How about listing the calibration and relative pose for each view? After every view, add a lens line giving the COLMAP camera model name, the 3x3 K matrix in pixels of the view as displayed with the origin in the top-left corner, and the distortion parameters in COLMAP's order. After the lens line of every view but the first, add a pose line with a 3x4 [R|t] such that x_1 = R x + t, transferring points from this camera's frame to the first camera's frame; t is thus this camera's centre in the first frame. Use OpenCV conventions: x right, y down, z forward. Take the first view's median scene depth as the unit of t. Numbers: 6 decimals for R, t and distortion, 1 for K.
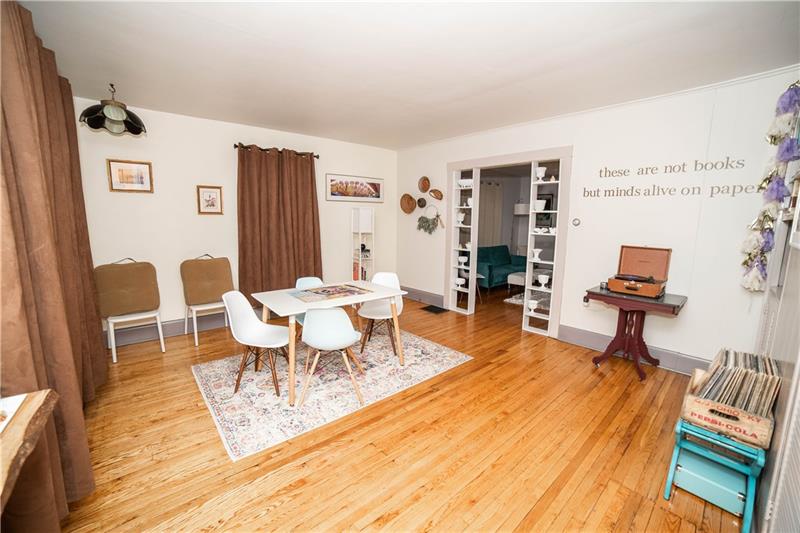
lens RADIAL K [[326.0, 0, 400.0], [0, 326.0, 266.5], [0, 0, 1]] dist [-0.101245, 0.033782]
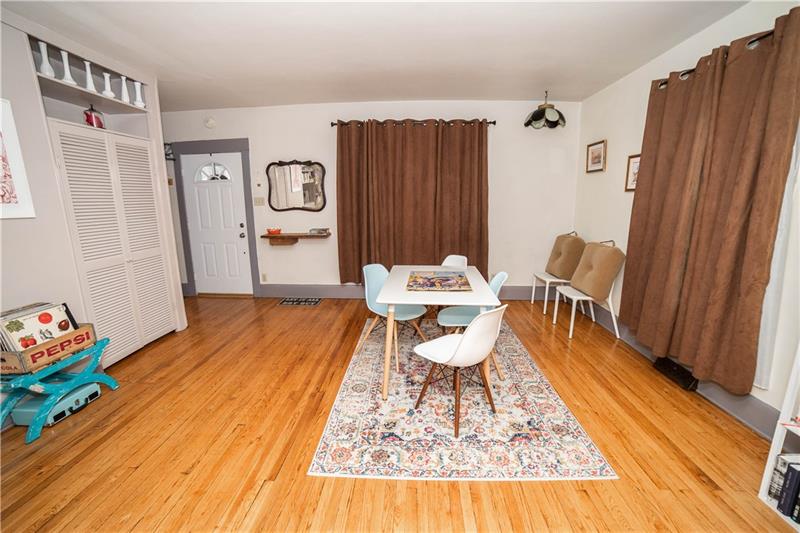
lens RADIAL K [[326.0, 0, 400.0], [0, 326.0, 266.5], [0, 0, 1]] dist [-0.101245, 0.033782]
pose [[-0.681593, 0.146806, -0.716854, 0.426821], [-0.106314, 0.949404, 0.295514, -0.182363], [0.723967, 0.277632, -0.631500, 1.306361]]
